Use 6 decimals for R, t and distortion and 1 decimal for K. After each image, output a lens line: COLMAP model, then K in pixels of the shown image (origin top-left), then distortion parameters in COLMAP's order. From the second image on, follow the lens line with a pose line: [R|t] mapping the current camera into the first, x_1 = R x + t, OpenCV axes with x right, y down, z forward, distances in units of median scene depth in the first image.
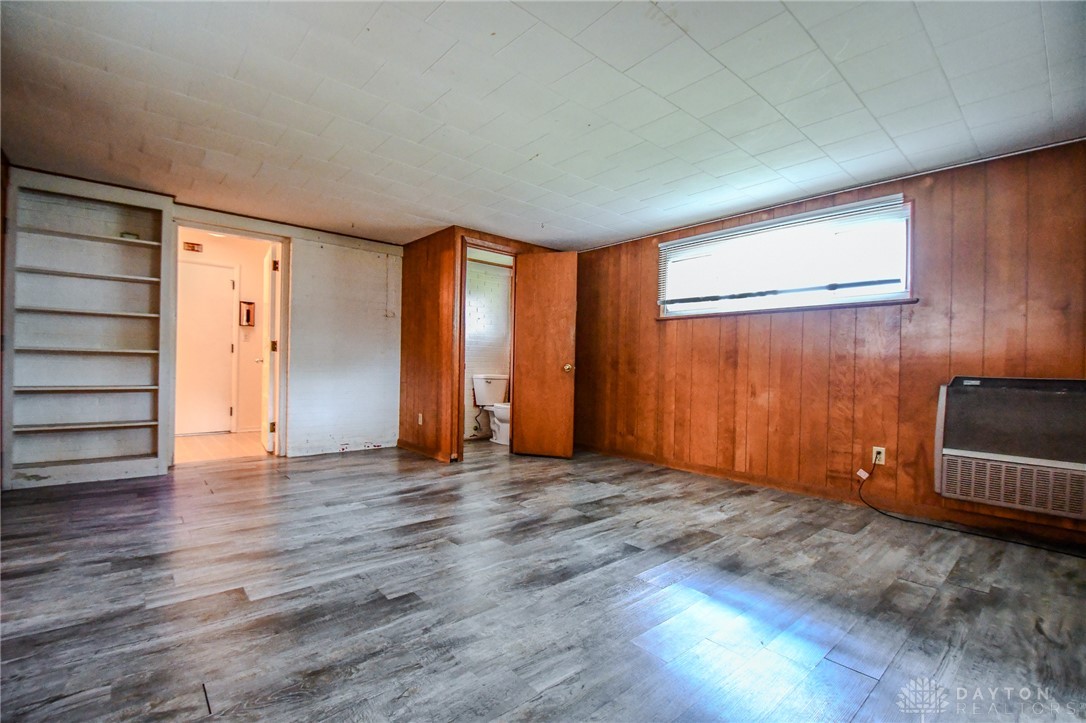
lens RADIAL K [[475.4, 0, 534.6], [0, 475.4, 370.1], [0, 0, 1]] dist [0.002448, -0.000545]
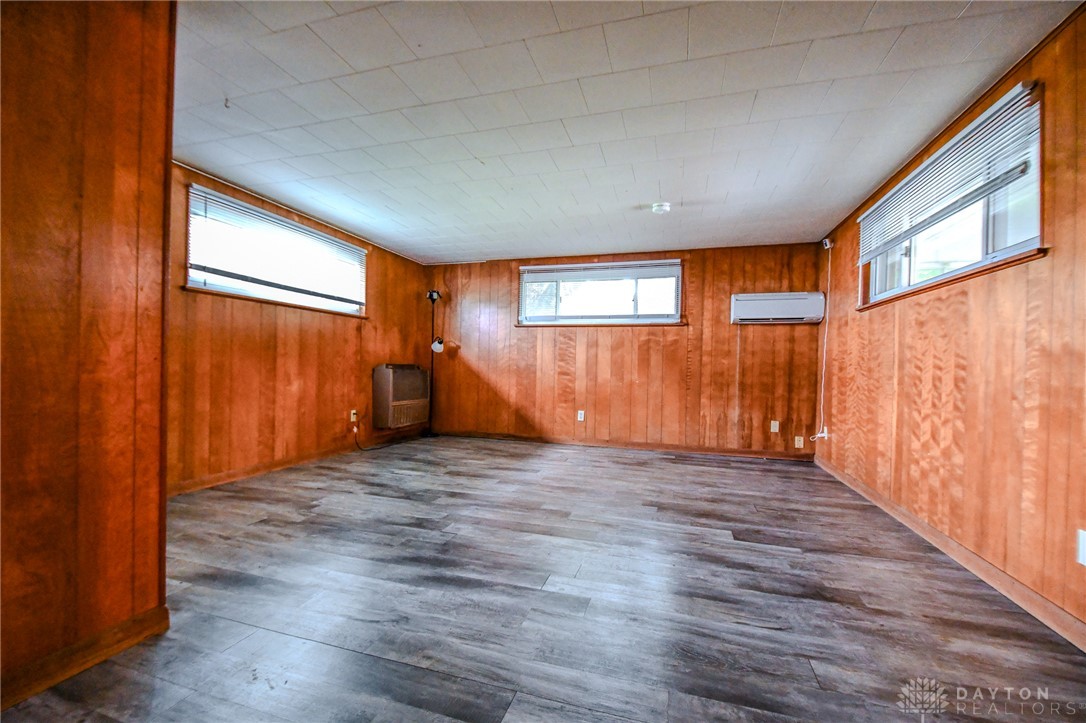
lens RADIAL K [[475.4, 0, 533.3], [0, 475.4, 362.2], [0, 0, 1]] dist [0.002448, -0.000545]
pose [[-0.527693, -0.021347, 0.849167, -0.886970], [-0.018775, 0.999733, 0.013465, -0.023511], [-0.849228, -0.008838, -0.527953, 1.350170]]
